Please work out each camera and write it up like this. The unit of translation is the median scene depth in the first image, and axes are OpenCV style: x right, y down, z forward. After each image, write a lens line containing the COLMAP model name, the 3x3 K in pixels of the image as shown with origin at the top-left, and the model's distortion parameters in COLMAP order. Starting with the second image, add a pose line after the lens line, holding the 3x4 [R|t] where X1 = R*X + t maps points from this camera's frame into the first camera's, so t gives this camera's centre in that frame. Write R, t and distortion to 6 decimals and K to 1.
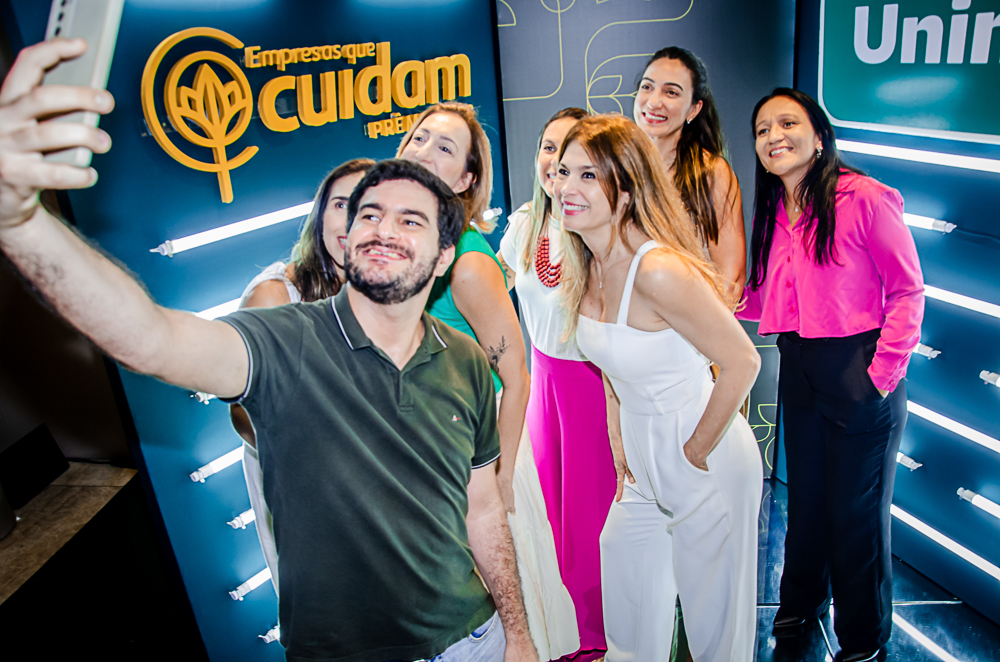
lens RADIAL K [[761.3, 0, 500.7], [0, 761.3, 339.8], [0, 0, 1]] dist [-0.135934, 0.089867]
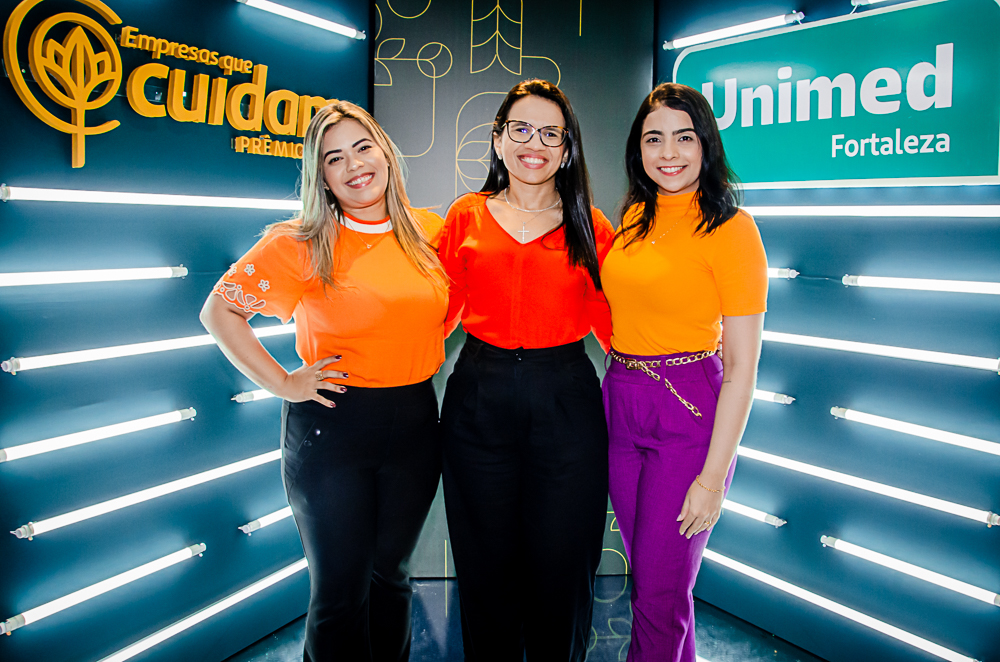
lens RADIAL K [[830.9, 0, 537.2], [0, 830.9, 310.1], [0, 0, 1]] dist [-0.149042, 0.111189]
pose [[0.976035, 0.074069, 0.204621, 0.009548], [-0.012058, 0.957256, -0.288989, 0.258534], [-0.217280, 0.279596, 0.935209, -0.024543]]
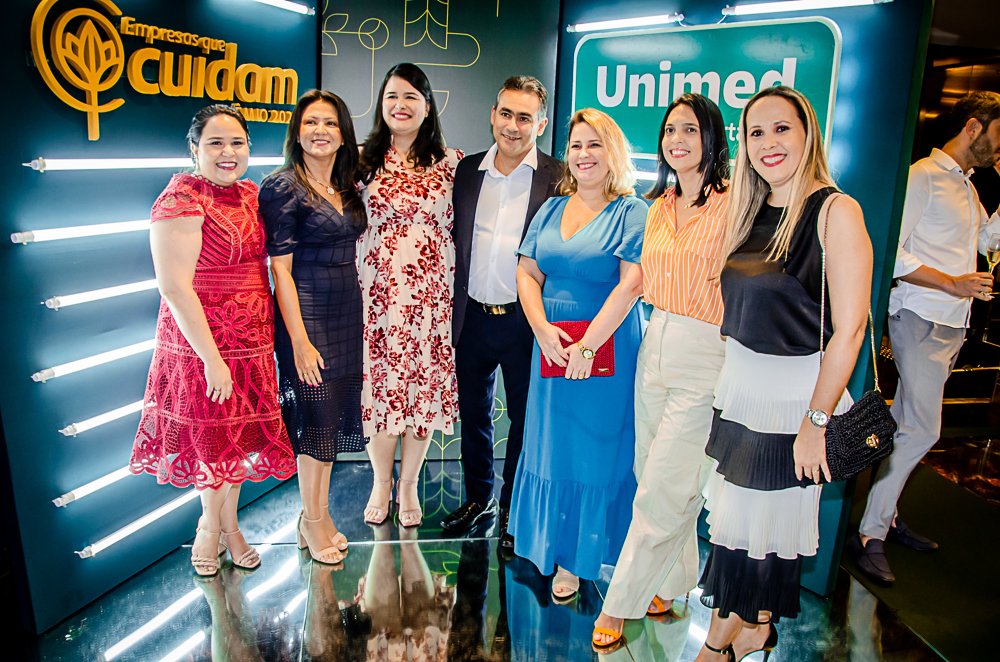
lens RADIAL K [[761.3, 0, 496.5], [0, 761.3, 336.5], [0, 0, 1]] dist [-0.135934, 0.089867]
pose [[0.955106, 0.051485, 0.291757, -0.079399], [-0.010140, 0.989888, -0.141486, 0.255783], [-0.296091, 0.132175, 0.945970, -0.208018]]
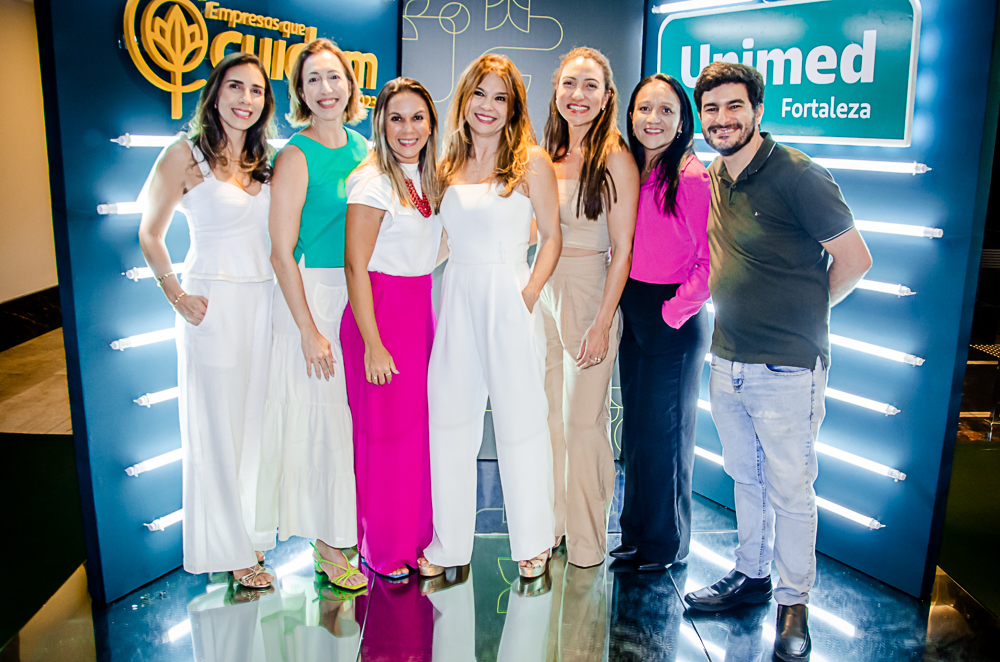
lens RADIAL K [[853.5, 0, 543.6], [0, 853.5, 312.0], [0, 0, 1]] dist [-0.117157, 0.067415]
pose [[0.974067, 0.074110, 0.213780, -0.050963], [-0.031209, 0.979812, -0.197469, 0.344215], [-0.224098, 0.185676, 0.956715, -0.334577]]
